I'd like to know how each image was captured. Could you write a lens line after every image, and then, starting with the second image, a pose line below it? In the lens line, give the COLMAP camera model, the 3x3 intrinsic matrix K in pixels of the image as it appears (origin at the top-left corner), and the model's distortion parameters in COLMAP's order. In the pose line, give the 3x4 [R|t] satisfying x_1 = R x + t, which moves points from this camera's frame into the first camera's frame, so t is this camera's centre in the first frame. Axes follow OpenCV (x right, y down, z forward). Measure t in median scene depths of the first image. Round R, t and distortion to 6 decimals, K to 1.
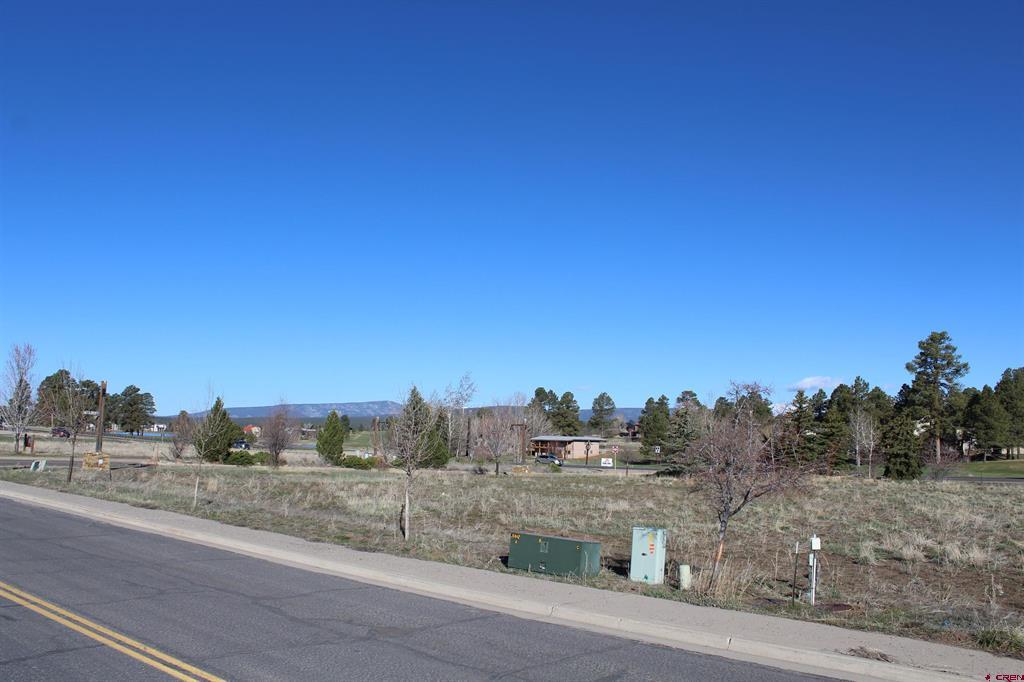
lens RADIAL K [[863.3, 0, 518.4], [0, 863.3, 339.7], [0, 0, 1]] dist [-0.129051, 0.086337]
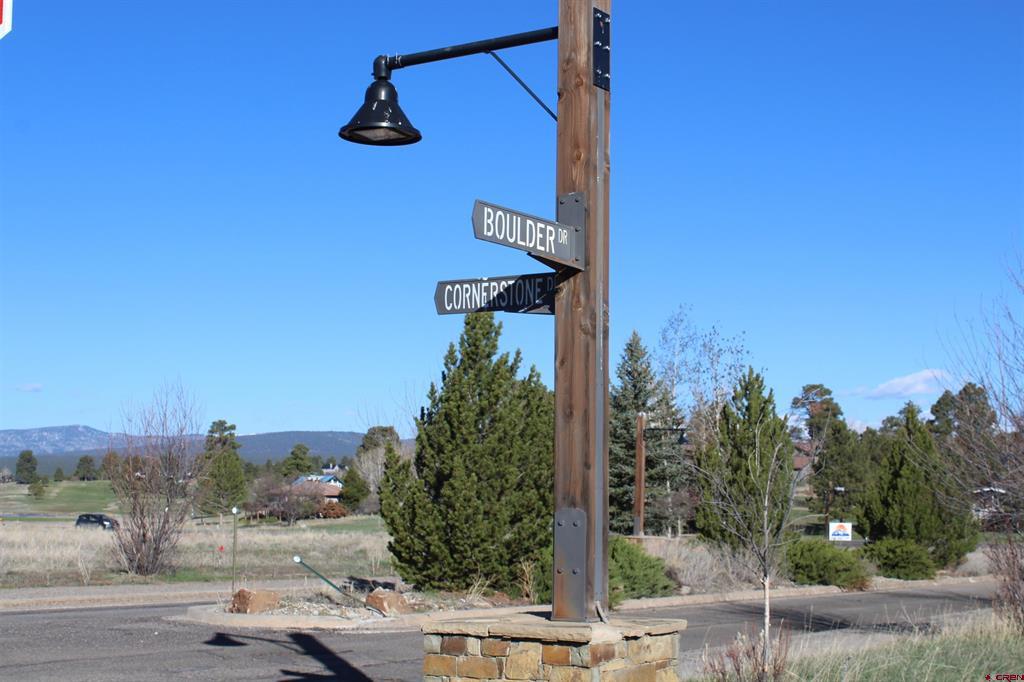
lens RADIAL K [[1555.6, 0, 510.6], [0, 1555.6, 344.6], [0, 0, 1]] dist [-0.155358, 0.000000]
pose [[0.993004, -0.007166, 0.117865, -0.162081], [0.004710, 0.999766, 0.021102, 0.030943], [-0.117988, -0.020400, 0.992805, 0.250672]]
